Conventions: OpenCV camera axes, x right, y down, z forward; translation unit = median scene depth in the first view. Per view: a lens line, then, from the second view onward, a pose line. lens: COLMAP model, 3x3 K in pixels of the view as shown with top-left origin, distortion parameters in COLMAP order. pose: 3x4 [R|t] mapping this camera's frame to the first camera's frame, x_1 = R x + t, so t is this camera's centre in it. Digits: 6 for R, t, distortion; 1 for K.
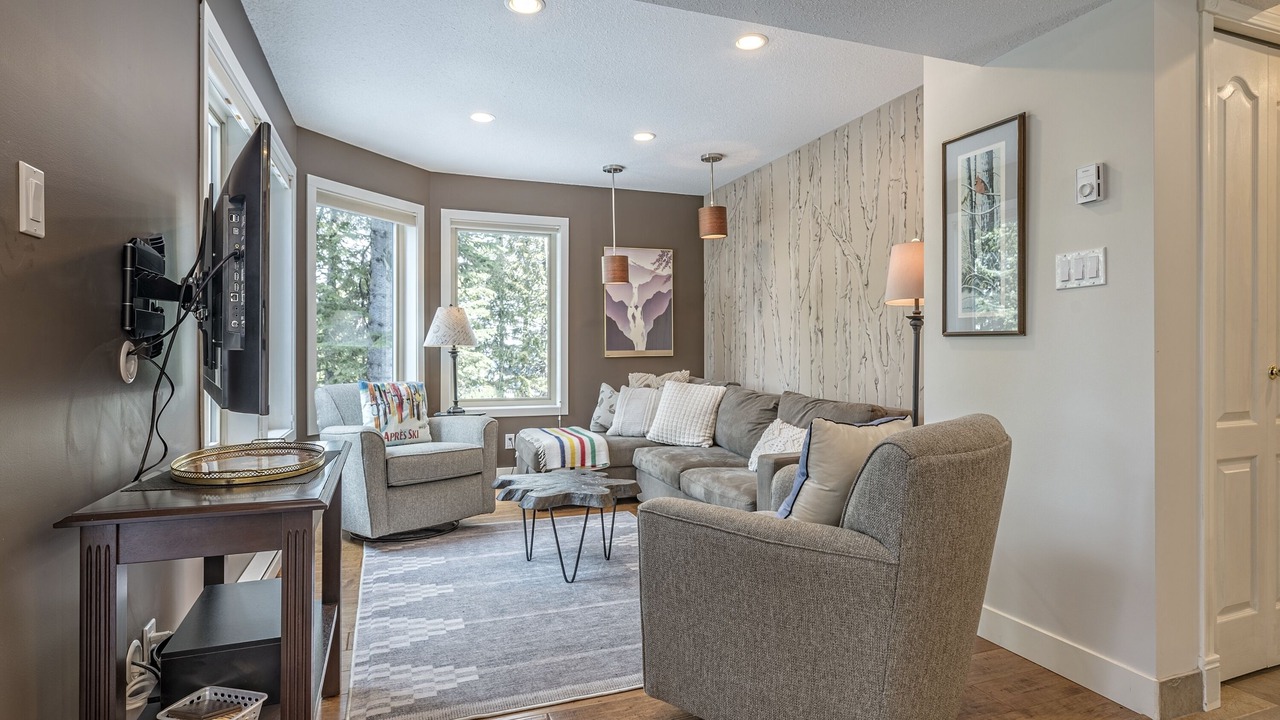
lens RADIAL K [[691.8, 0, 638.3], [0, 691.8, 355.4], [0, 0, 1]] dist [0.002476, -0.000443]
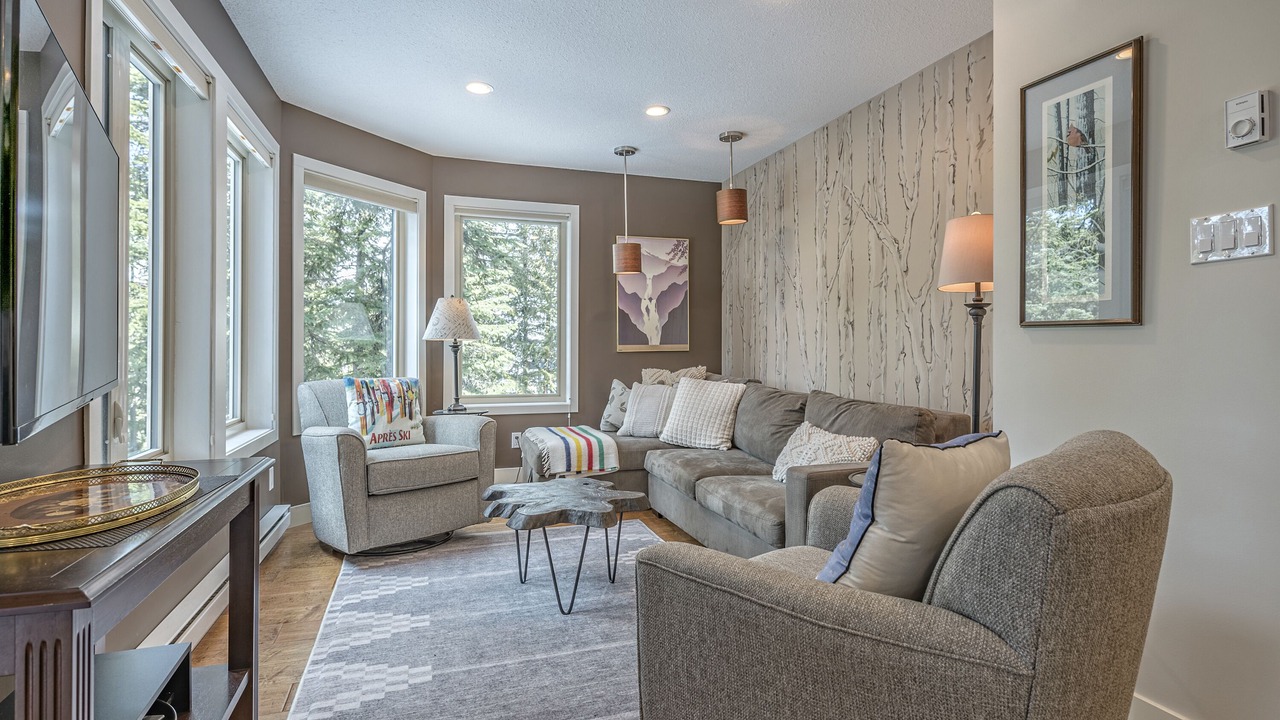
lens RADIAL K [[654.9, 0, 640.2], [0, 654.9, 351.2], [0, 0, 1]] dist [0.003494, -0.000742]
pose [[0.999650, 0.002668, -0.026334, 0.010351], [-0.002636, 0.999996, 0.001241, 0.000610], [0.026337, -0.001172, 0.999652, 0.144109]]
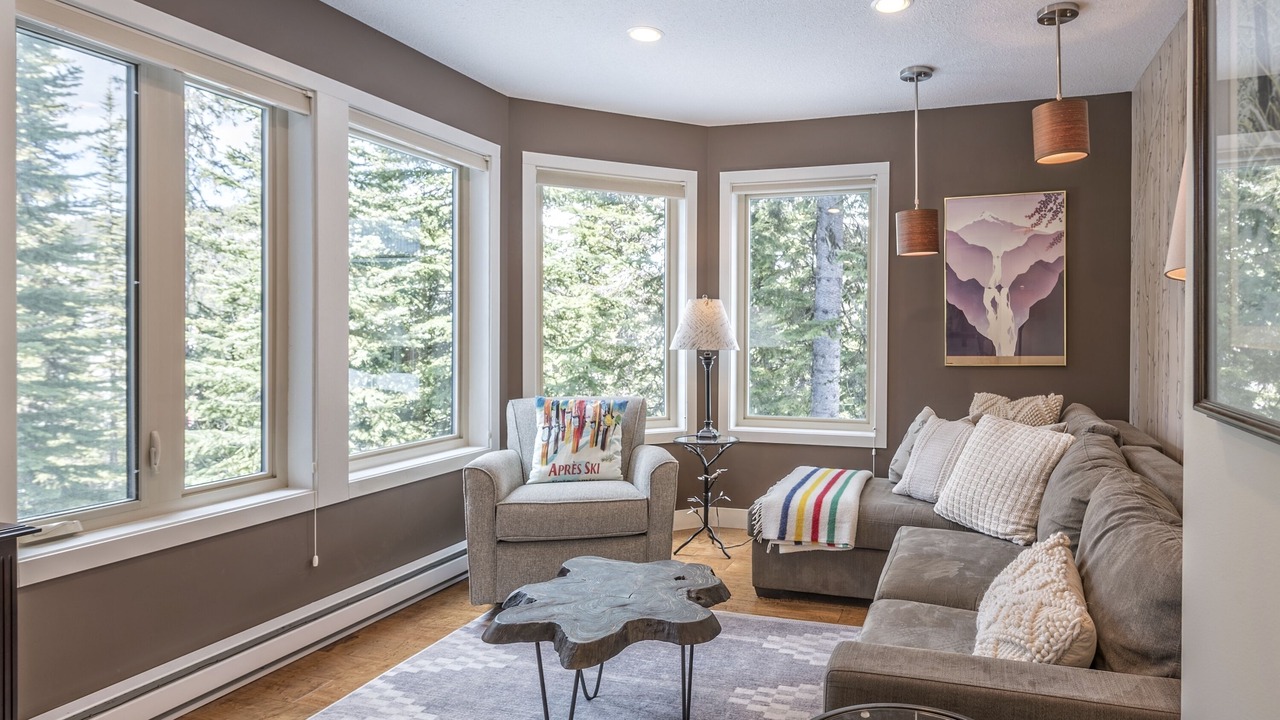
lens RADIAL K [[742.0, 0, 721.2], [0, 742.0, 343.4], [0, 0, 1]] dist [0.005916, 0.000714]
pose [[0.796480, 0.009155, -0.604595, 0.298826], [-0.004273, 0.999946, 0.009512, -0.035176], [0.604650, -0.004992, 0.796476, 0.440184]]
